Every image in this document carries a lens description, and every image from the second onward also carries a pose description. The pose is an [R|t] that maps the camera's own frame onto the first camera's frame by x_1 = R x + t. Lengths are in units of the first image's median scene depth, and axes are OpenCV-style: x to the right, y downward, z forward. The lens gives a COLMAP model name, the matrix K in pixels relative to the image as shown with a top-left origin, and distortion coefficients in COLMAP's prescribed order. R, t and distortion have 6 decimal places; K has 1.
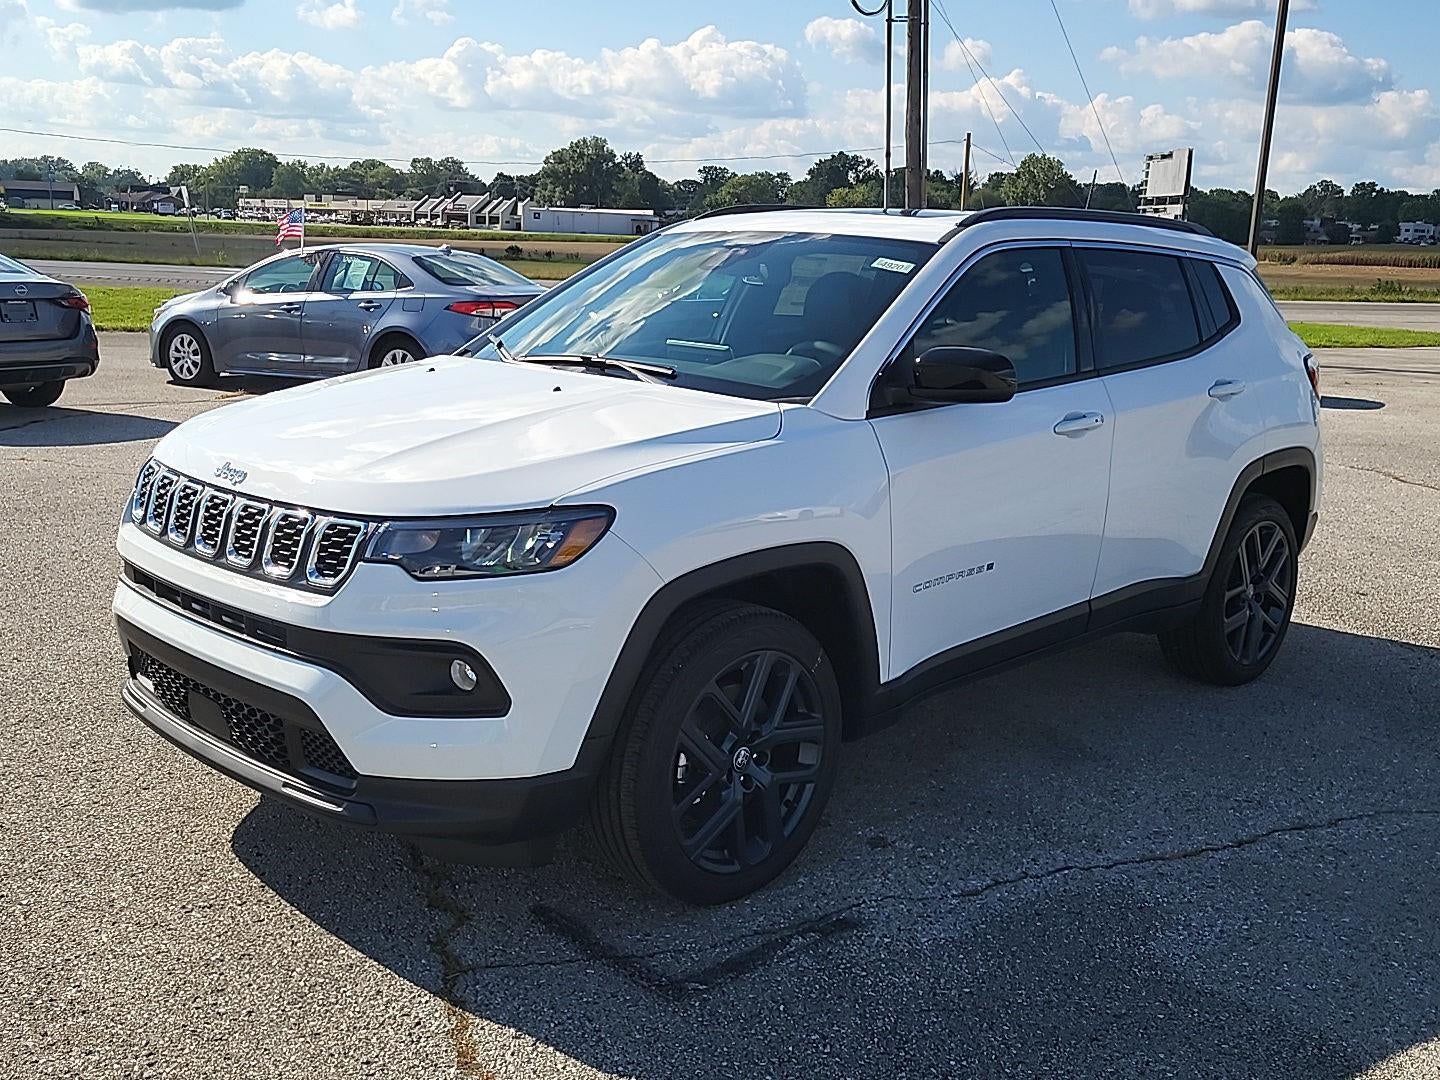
lens RADIAL K [[1476.5, 0, 720.0], [0, 1476.5, 540.0], [0, 0, 1]] dist [0.054823, -0.042582]
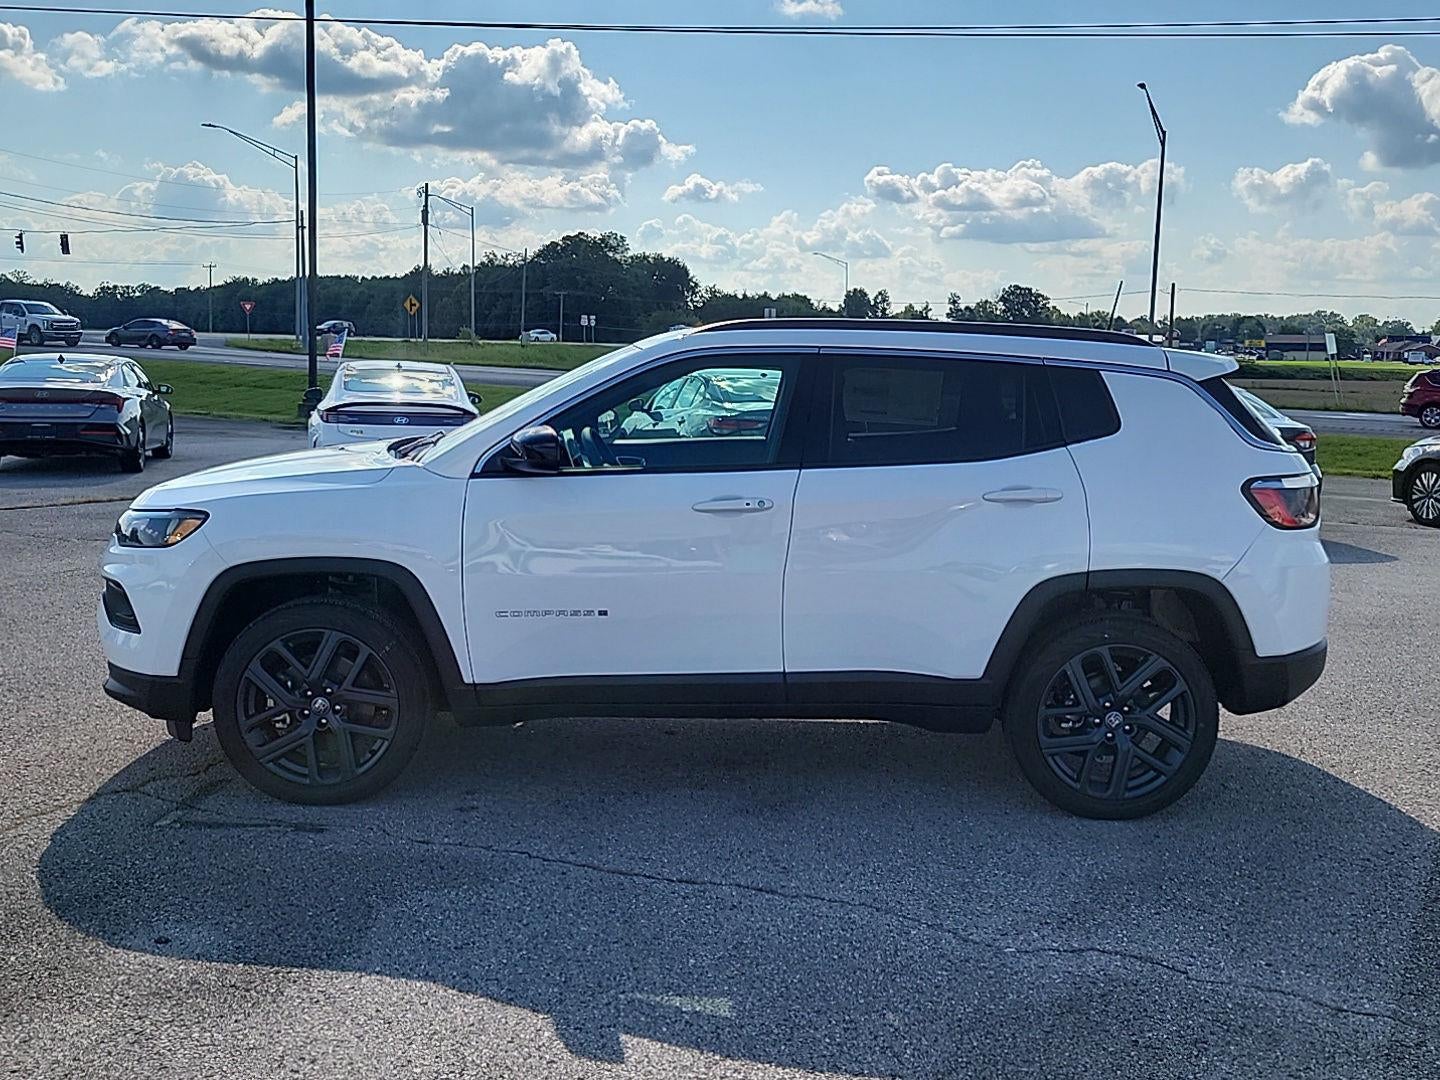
lens RADIAL K [[1476.5, 0, 720.0], [0, 1476.5, 540.0], [0, 0, 1]] dist [0.054823, -0.042582]
pose [[0.700542, 0.072429, -0.709926, 1.105582], [-0.141815, 0.989123, -0.039027, -0.007391], [0.699378, 0.128018, 0.703194, 0.210202]]
